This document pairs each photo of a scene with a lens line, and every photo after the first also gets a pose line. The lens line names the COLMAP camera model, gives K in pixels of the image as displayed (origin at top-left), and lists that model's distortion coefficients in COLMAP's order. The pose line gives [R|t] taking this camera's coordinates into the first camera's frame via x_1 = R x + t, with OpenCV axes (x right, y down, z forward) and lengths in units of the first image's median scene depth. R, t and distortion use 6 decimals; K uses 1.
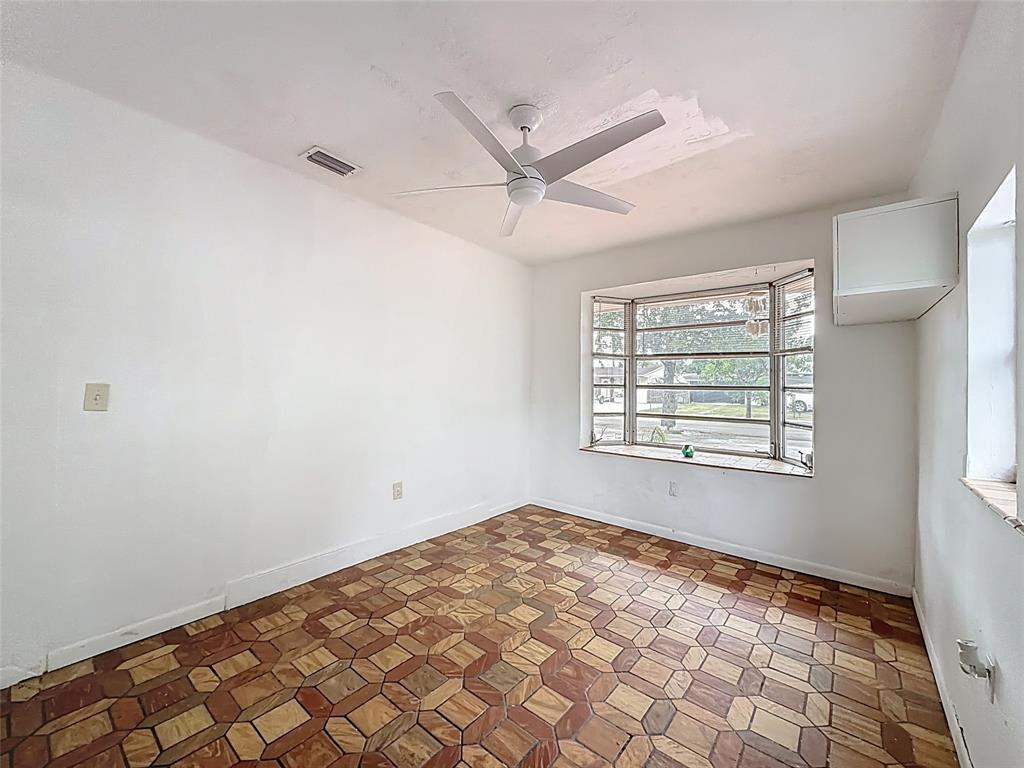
lens RADIAL K [[421.4, 0, 518.3], [0, 421.4, 383.4], [0, 0, 1]] dist [-0.001262, -0.000468]
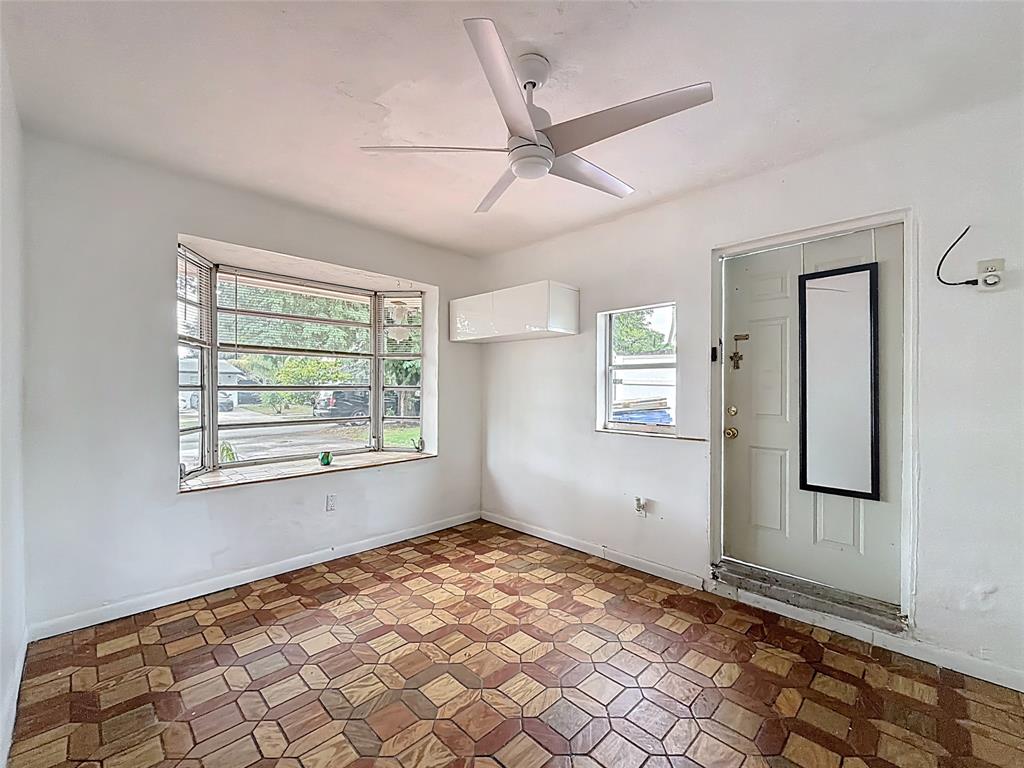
lens RADIAL K [[421.4, 0, 518.3], [0, 421.4, 383.4], [0, 0, 1]] dist [-0.001262, -0.000468]
pose [[0.100449, -0.004113, 0.994934, -0.536080], [-0.002481, 0.999987, 0.004385, -0.005538], [-0.994939, -0.002908, 0.100437, 0.588136]]
